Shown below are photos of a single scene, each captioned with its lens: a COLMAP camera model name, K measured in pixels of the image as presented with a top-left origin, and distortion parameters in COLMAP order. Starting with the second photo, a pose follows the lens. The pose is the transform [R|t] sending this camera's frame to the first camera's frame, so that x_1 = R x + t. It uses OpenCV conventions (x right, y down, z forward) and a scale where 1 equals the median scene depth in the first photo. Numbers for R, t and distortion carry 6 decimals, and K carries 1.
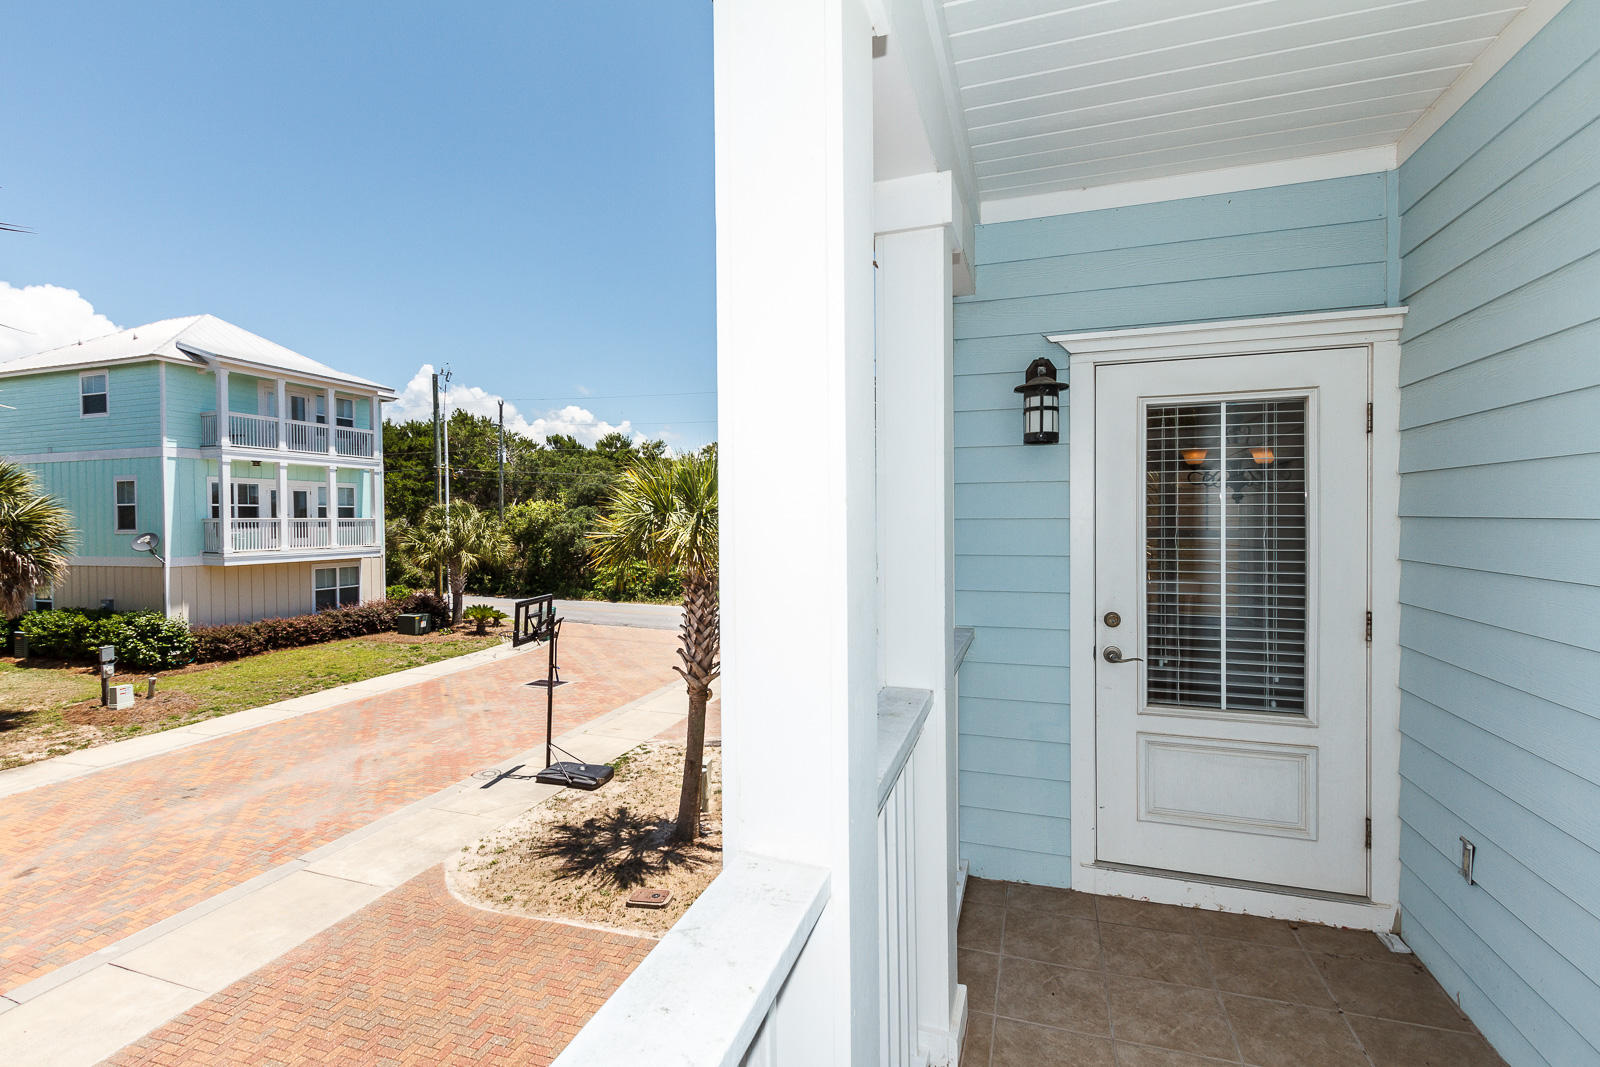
lens RADIAL K [[742.5, 0, 777.1], [0, 742.5, 531.4], [0, 0, 1]] dist [-0.000147, -0.000273]
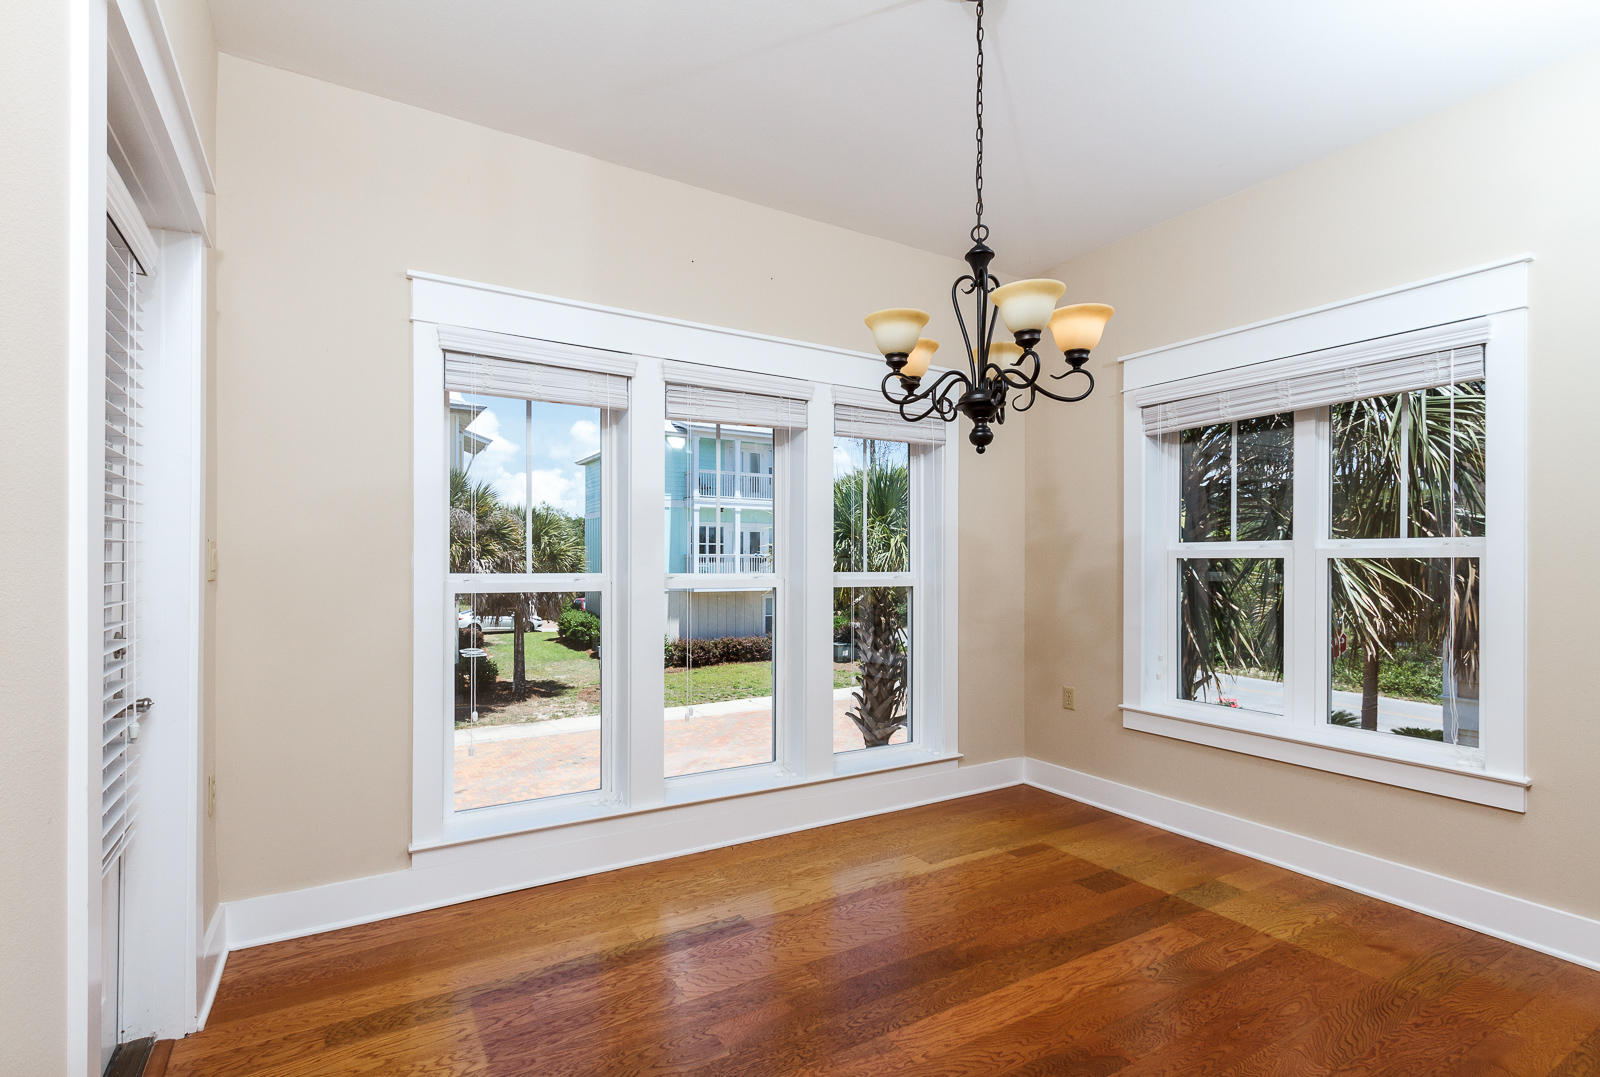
lens RADIAL K [[744.8, 0, 792.0], [0, 744.8, 566.7], [0, 0, 1]] dist [0.001673, 0.000316]
pose [[0.765930, 0.012953, -0.642794, 0.249298], [-0.021397, 0.999757, -0.005351, 0.009237], [0.642568, 0.017852, 0.766021, 0.178249]]
